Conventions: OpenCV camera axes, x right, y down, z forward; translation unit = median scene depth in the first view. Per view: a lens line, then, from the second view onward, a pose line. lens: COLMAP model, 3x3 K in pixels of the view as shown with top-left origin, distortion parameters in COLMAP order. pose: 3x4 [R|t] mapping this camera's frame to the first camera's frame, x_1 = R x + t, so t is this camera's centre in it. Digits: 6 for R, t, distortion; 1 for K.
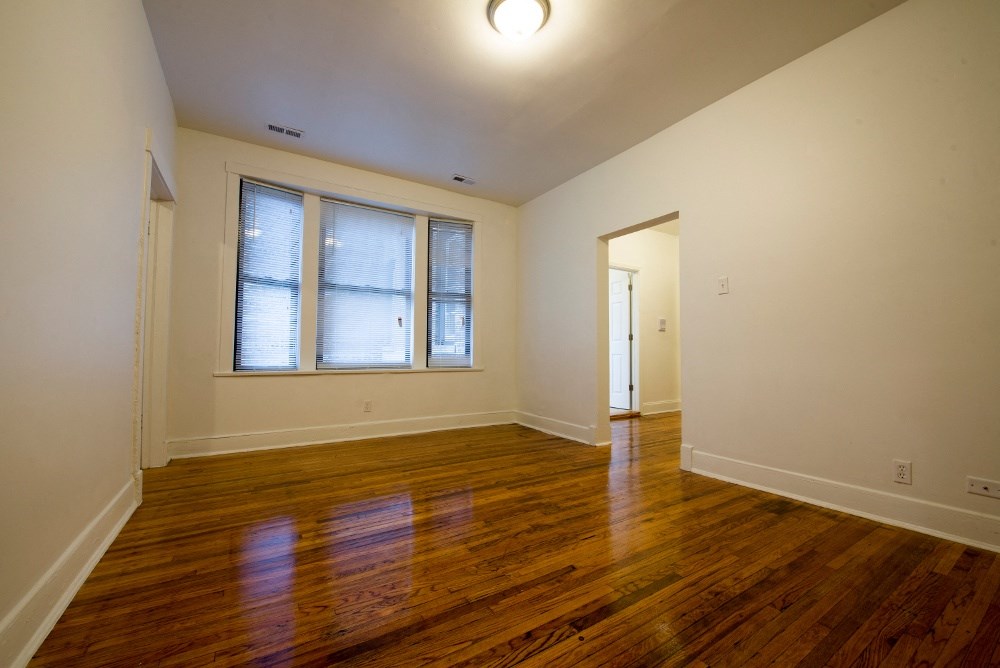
lens RADIAL K [[397.7, 0, 497.8], [0, 397.7, 334.8], [0, 0, 1]] dist [-0.012571, -0.004451]
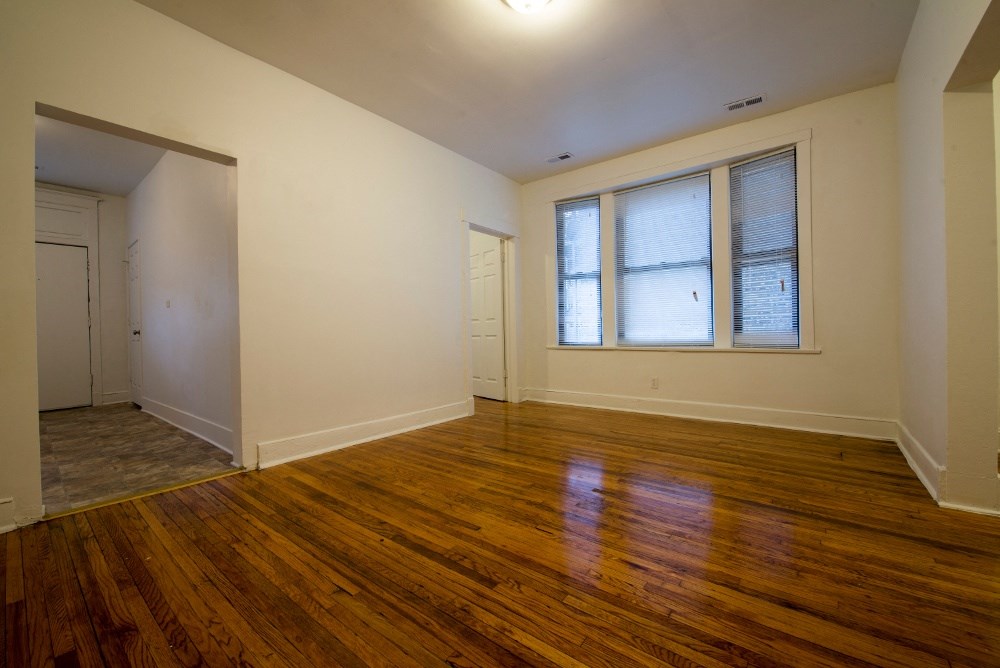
lens RADIAL K [[397.7, 0, 497.8], [0, 397.7, 334.8], [0, 0, 1]] dist [-0.012571, -0.004451]
pose [[0.335778, -0.003840, -0.941933, 0.545946], [0.057361, 0.998219, 0.016379, 0.018729], [0.940193, -0.059530, 0.335401, 0.317428]]
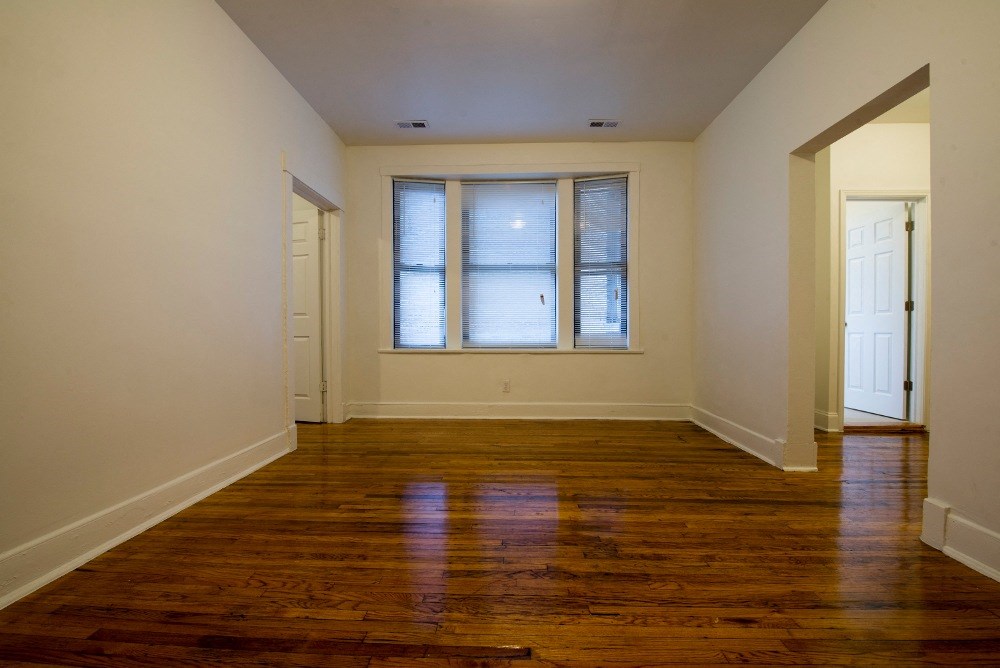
lens RADIAL K [[397.7, 0, 497.8], [0, 397.7, 334.8], [0, 0, 1]] dist [-0.012571, -0.004451]
pose [[0.826319, 0.000145, -0.563203, 0.231136], [0.029437, 0.998622, 0.043447, 0.009192], [0.562433, -0.052480, 0.825176, 0.199052]]
